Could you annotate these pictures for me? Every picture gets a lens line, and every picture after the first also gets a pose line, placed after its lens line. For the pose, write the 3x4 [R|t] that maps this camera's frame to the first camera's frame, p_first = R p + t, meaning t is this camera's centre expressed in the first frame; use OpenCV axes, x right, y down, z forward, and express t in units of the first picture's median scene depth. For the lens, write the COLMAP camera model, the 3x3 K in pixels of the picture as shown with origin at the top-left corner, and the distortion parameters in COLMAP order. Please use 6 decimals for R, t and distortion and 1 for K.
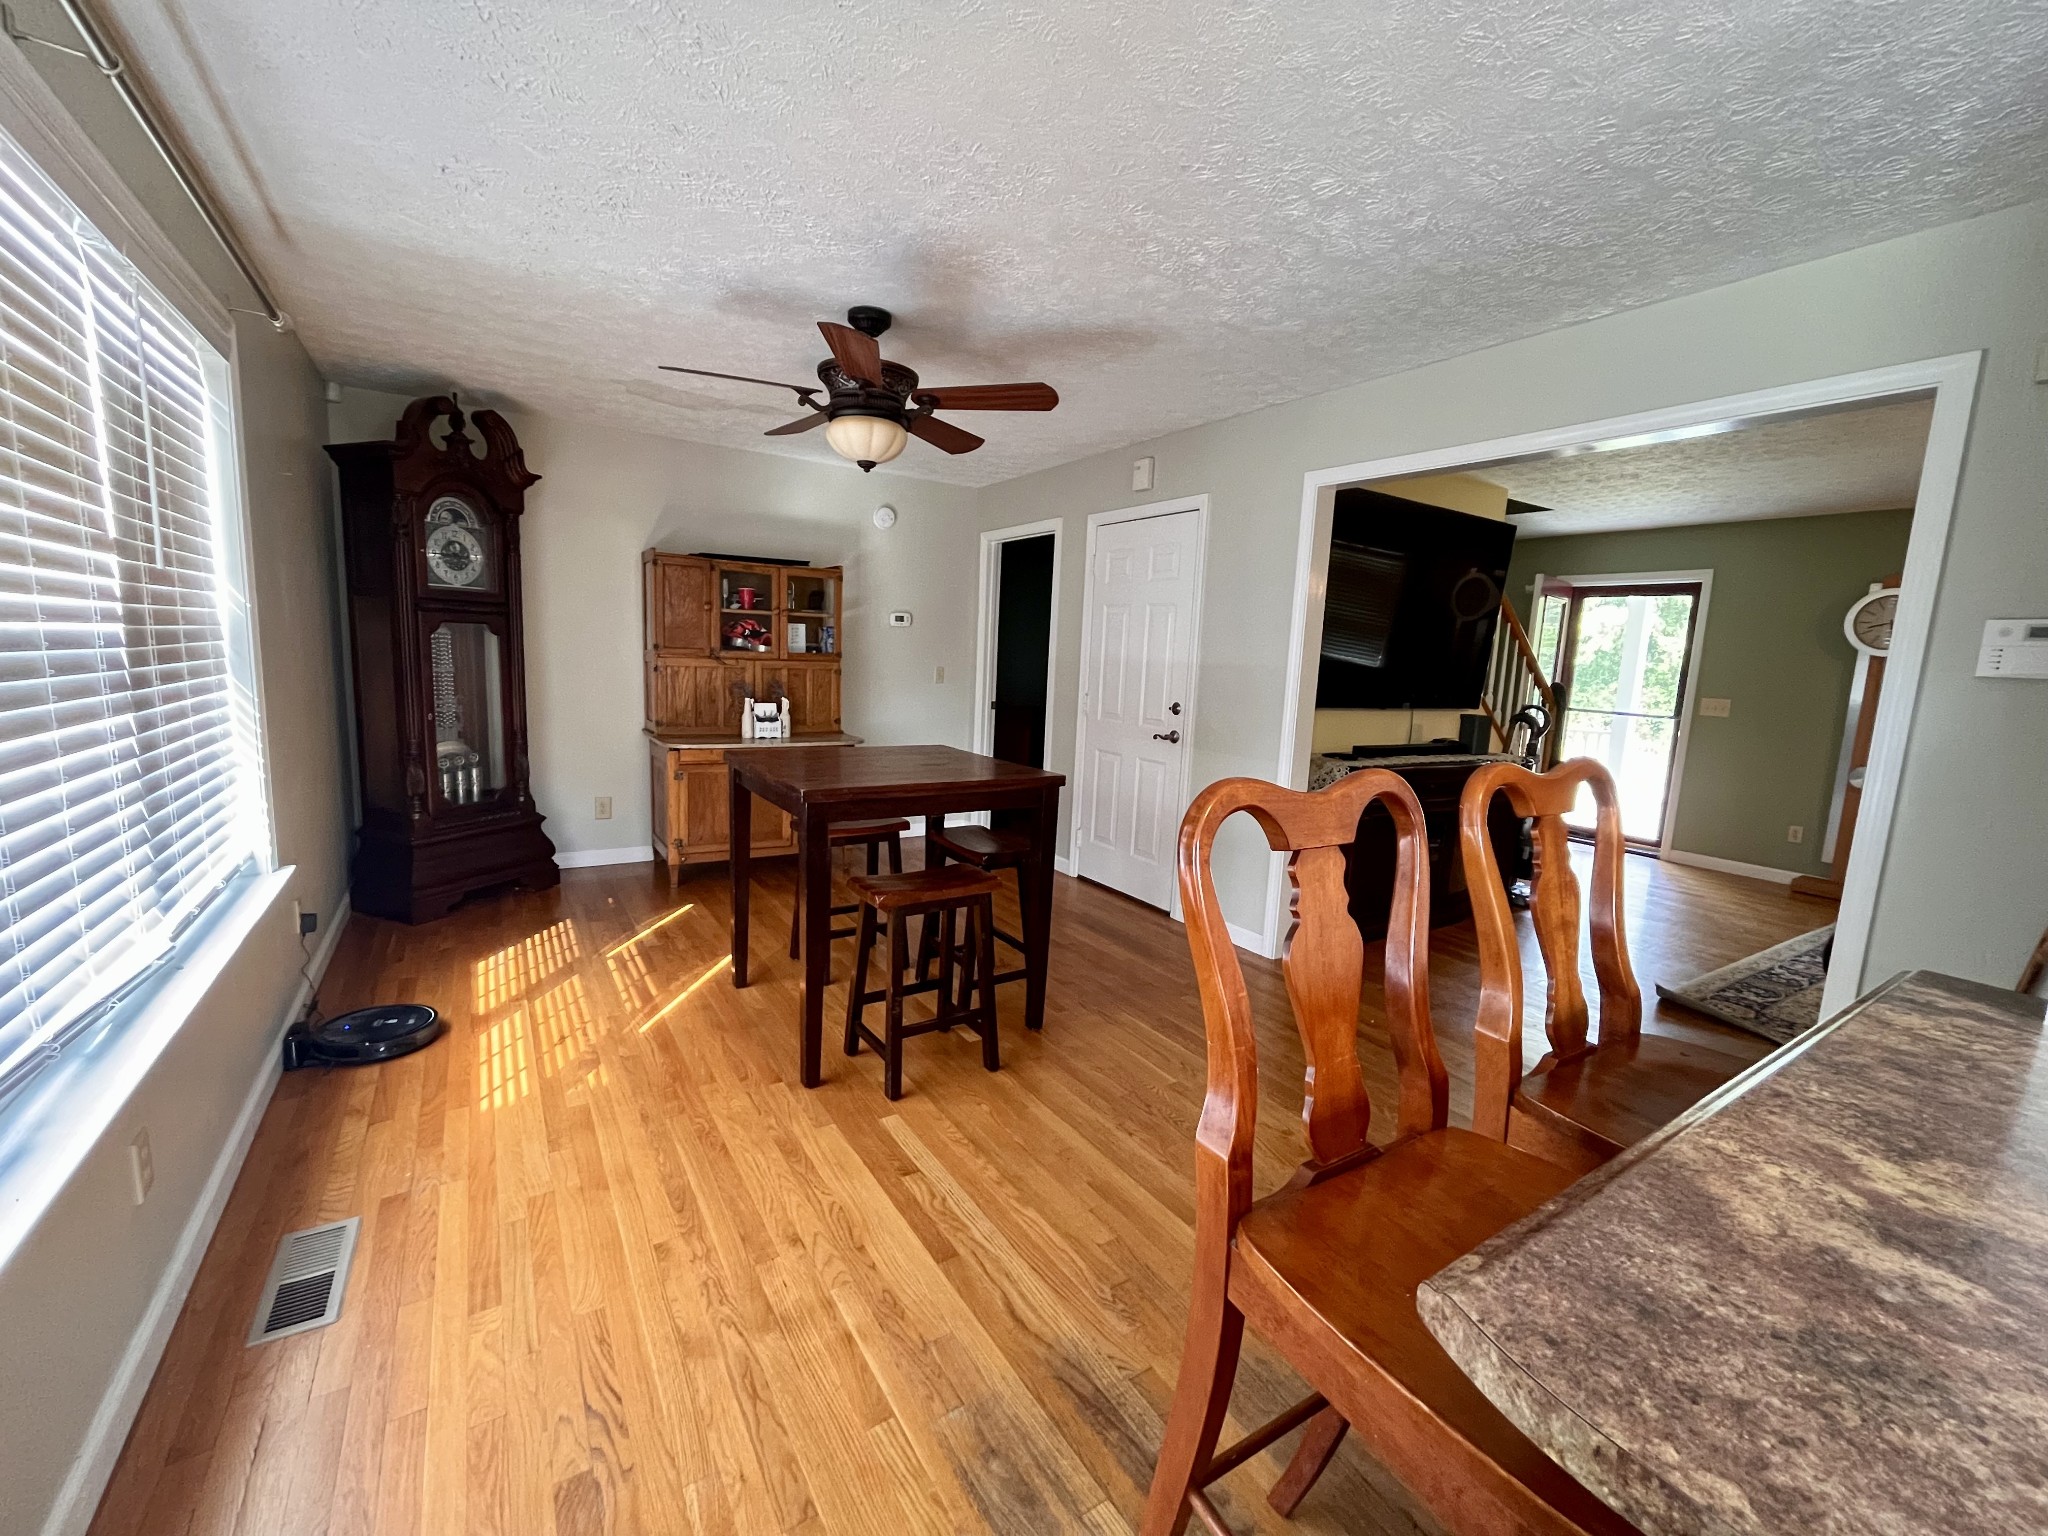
lens RADIAL K [[830.9, 0, 1015.7], [0, 830.9, 761.2], [0, 0, 1]] dist [-0.002956, -0.000258]
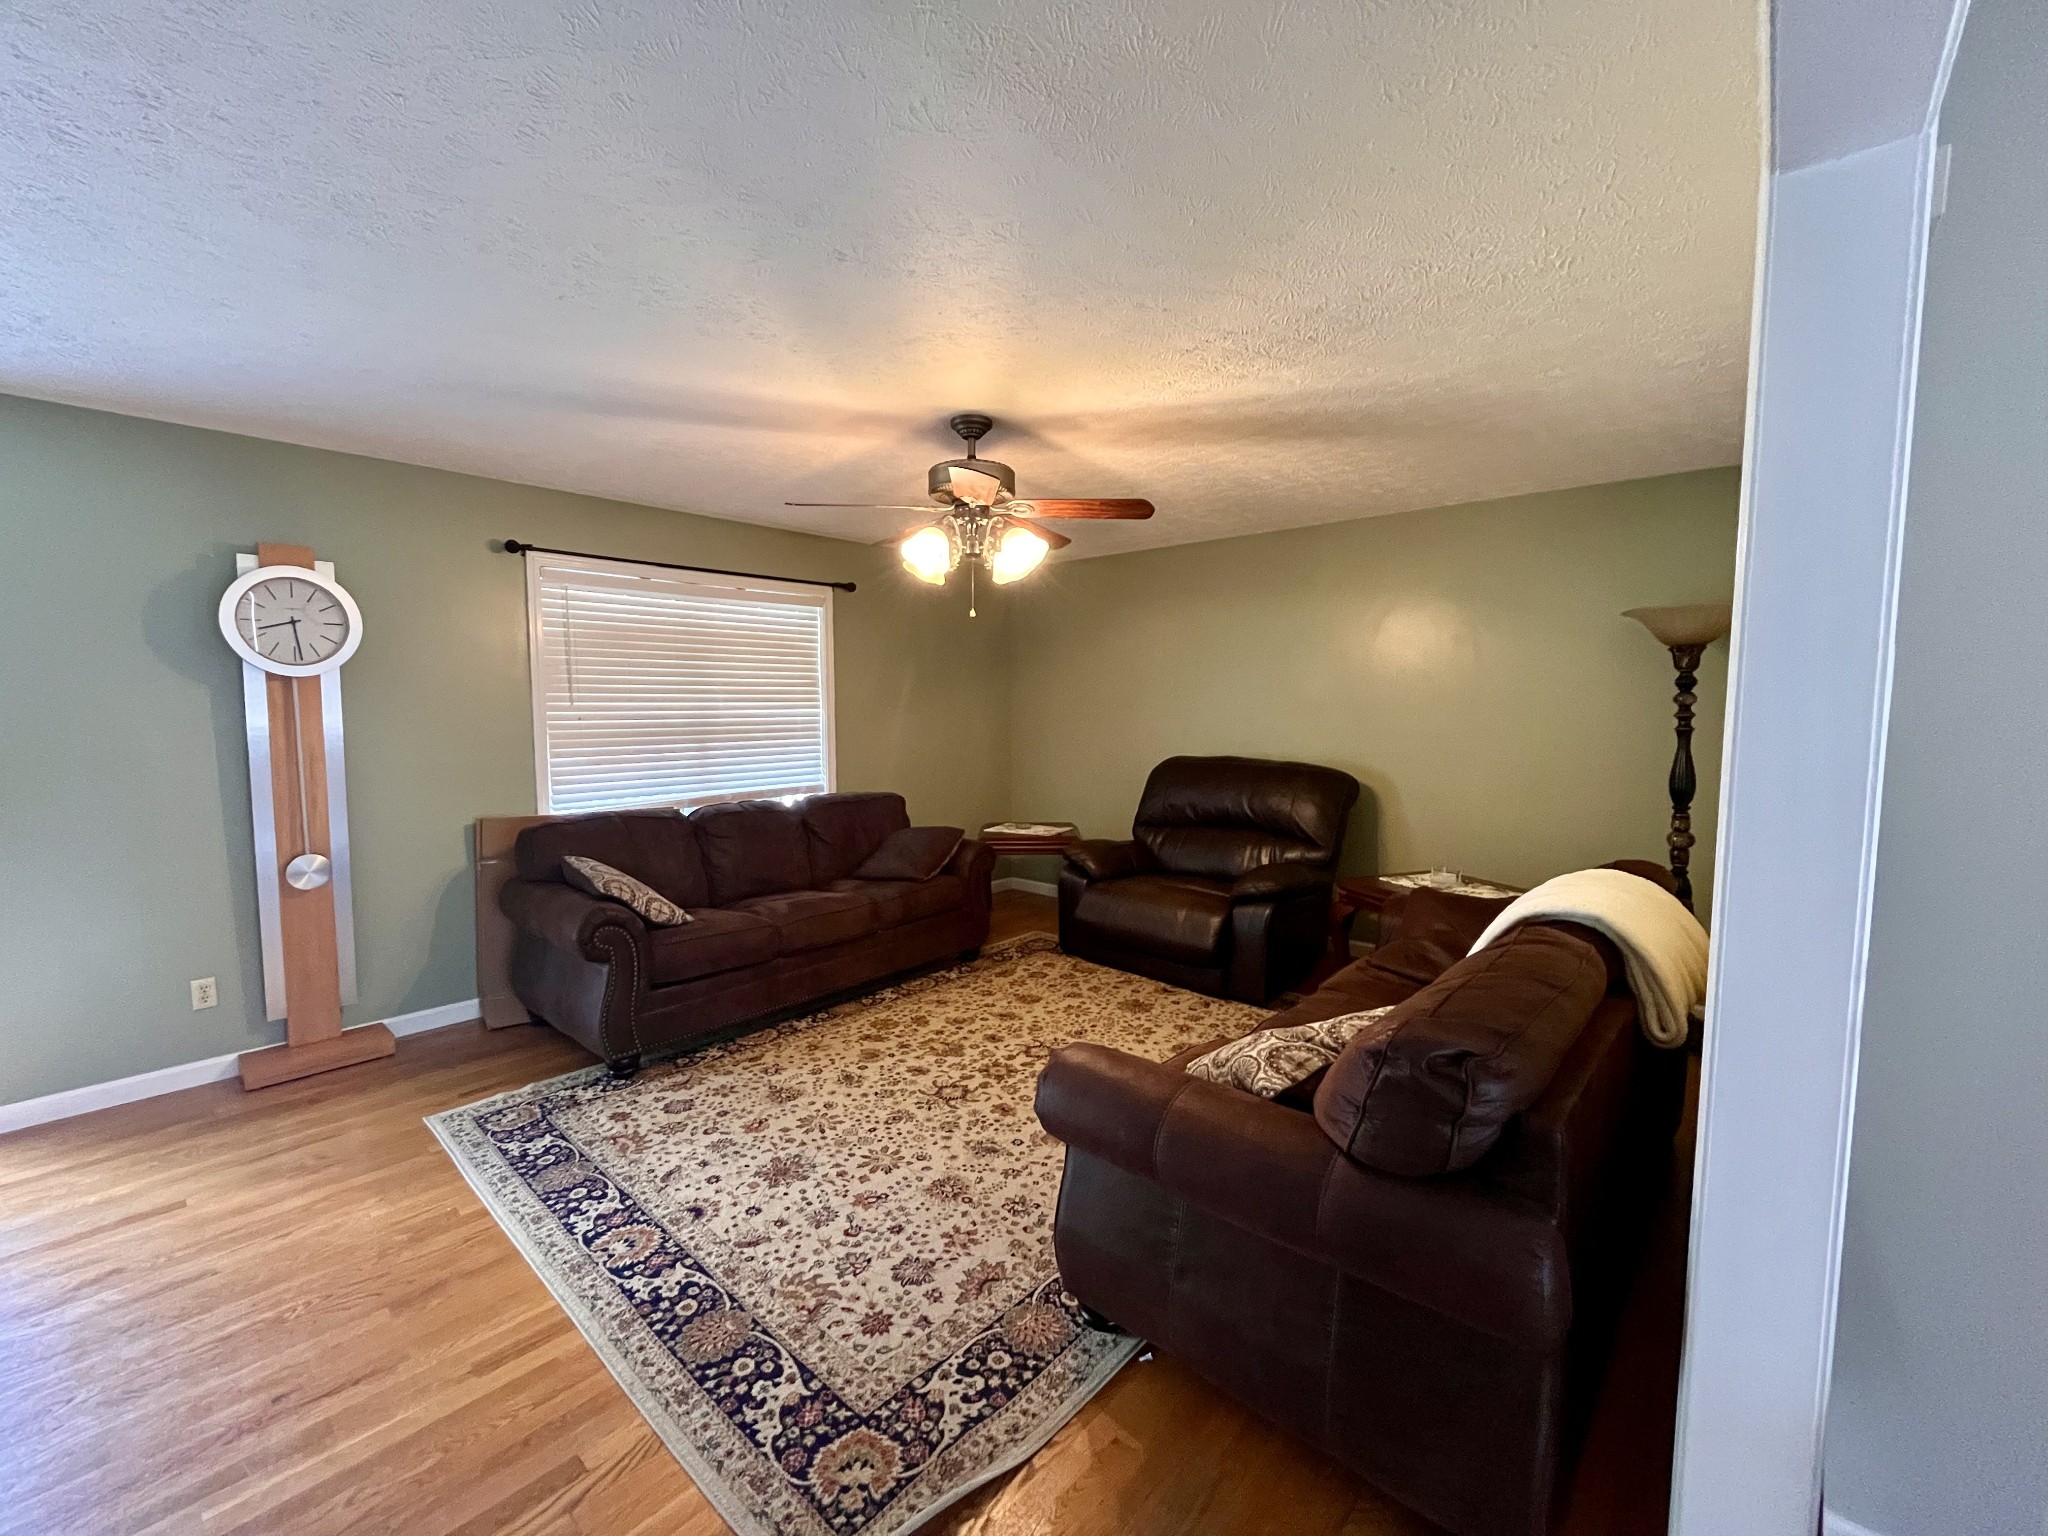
lens RADIAL K [[830.9, 0, 1036.9], [0, 830.9, 773.7], [0, 0, 1]] dist [-0.002956, -0.000258]
pose [[-0.278870, -0.125699, 0.952067, 0.400812], [0.113333, 0.980161, 0.162605, -0.122279], [-0.953618, 0.153246, -0.259092, 0.861776]]
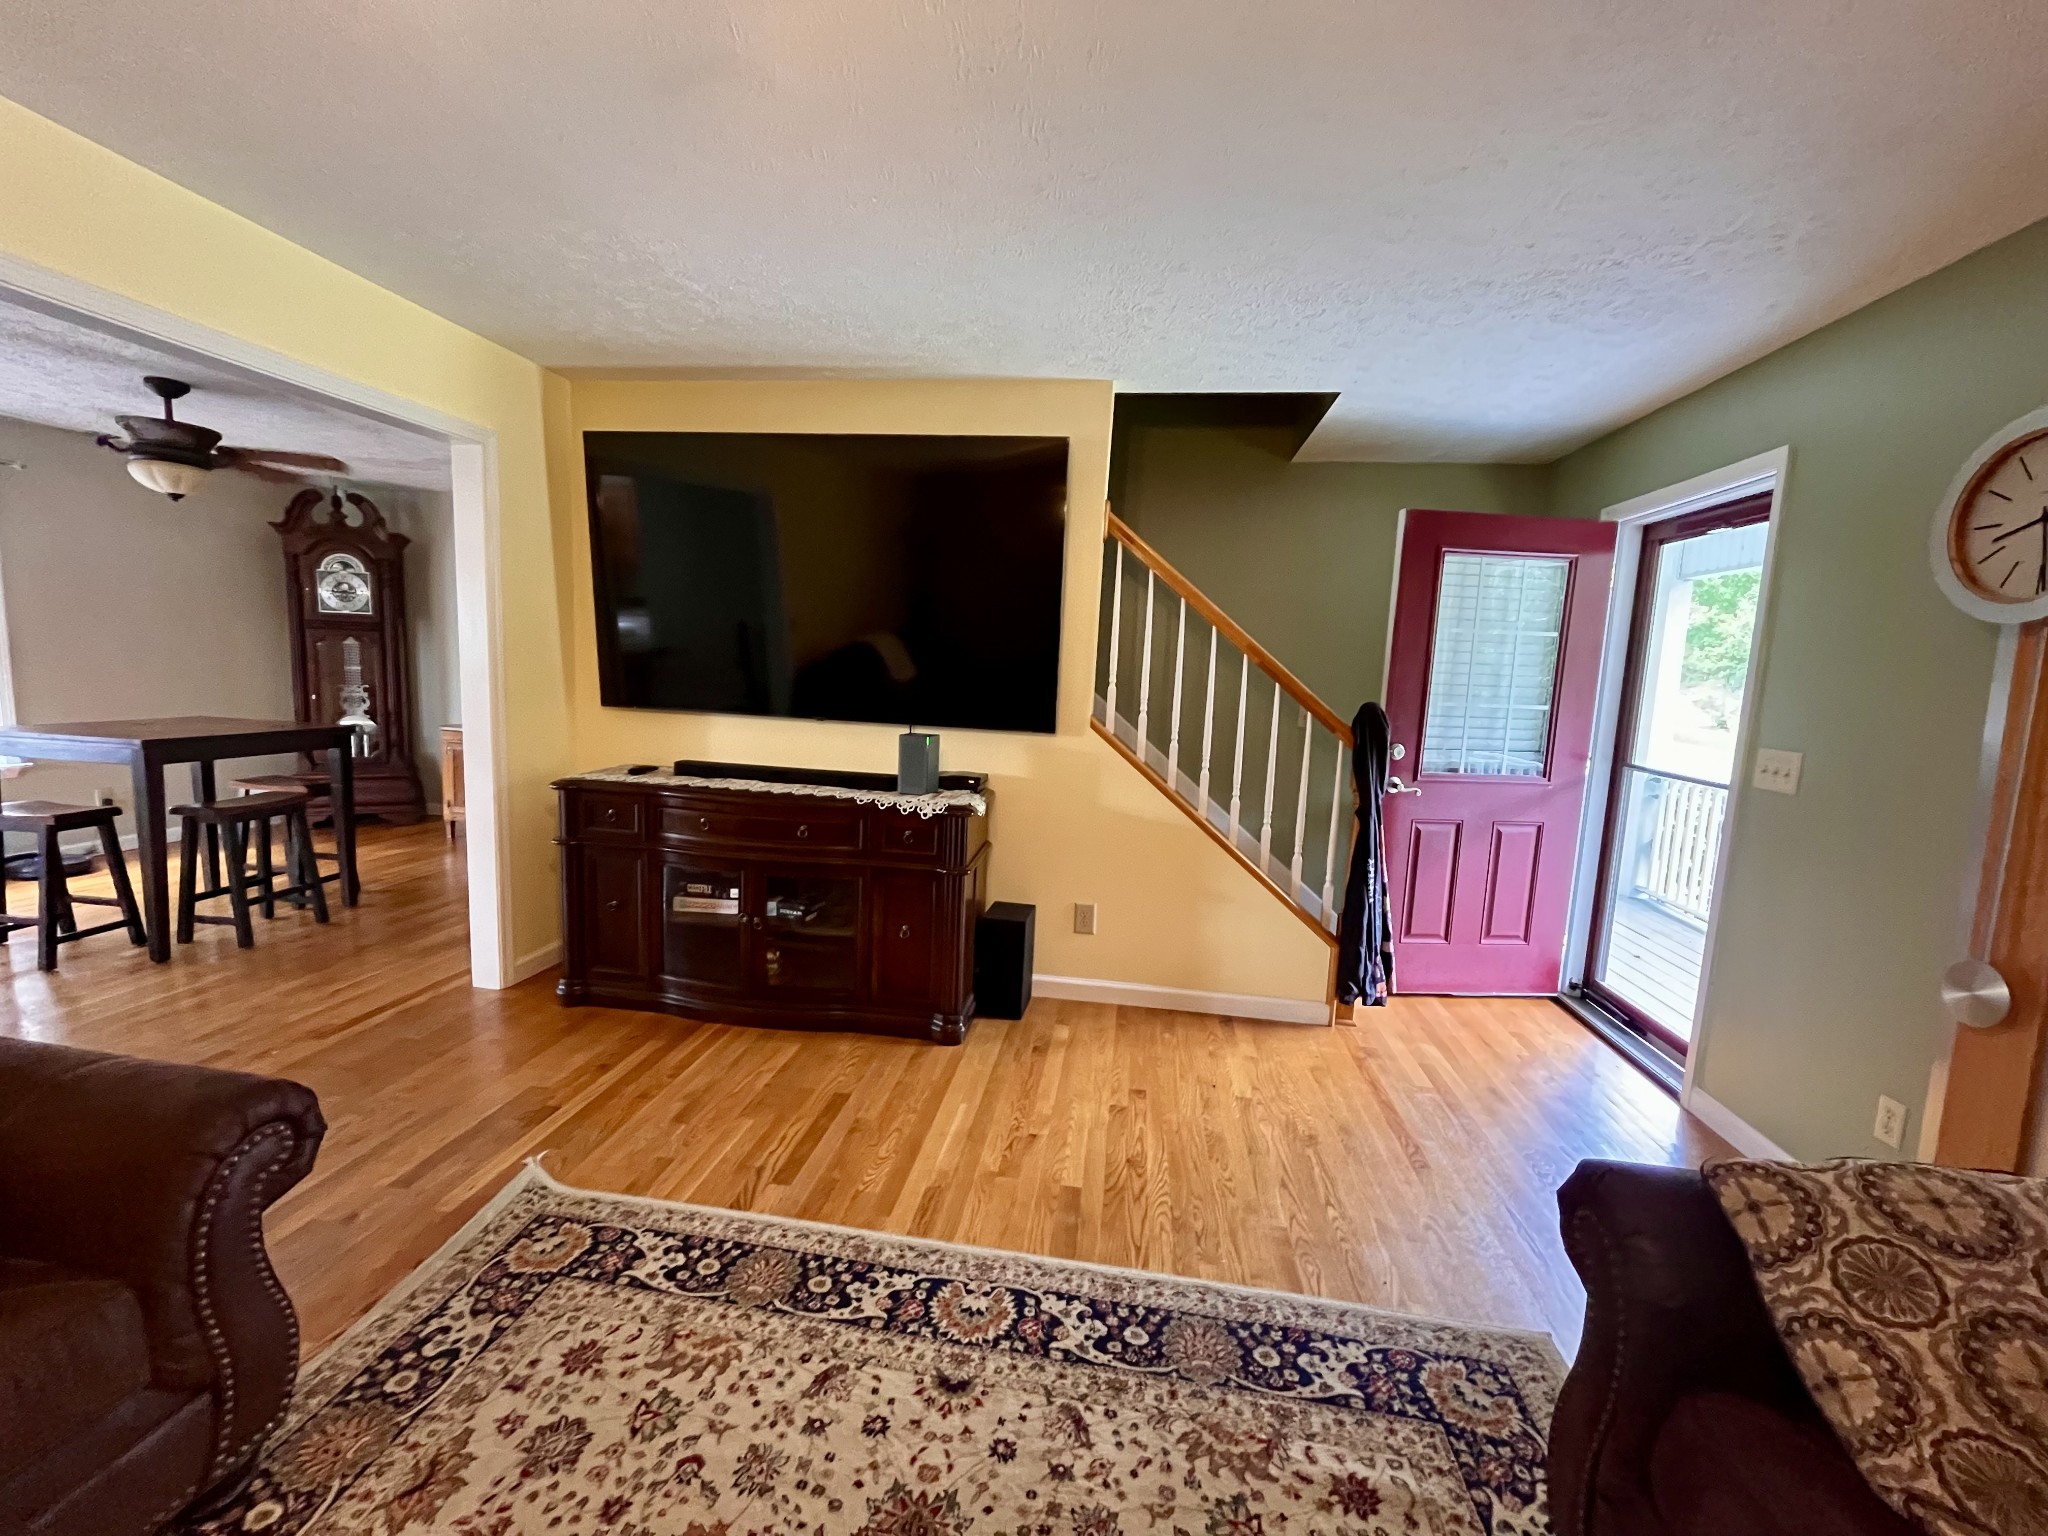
lens RADIAL K [[830.9, 0, 1030.3], [0, 830.9, 765.9], [0, 0, 1]] dist [-0.002956, -0.000258]
pose [[0.761332, 0.069682, -0.644607, 1.287119], [-0.095757, 0.995390, -0.005494, -0.044864], [0.641252, 0.065909, 0.764494, 0.679393]]
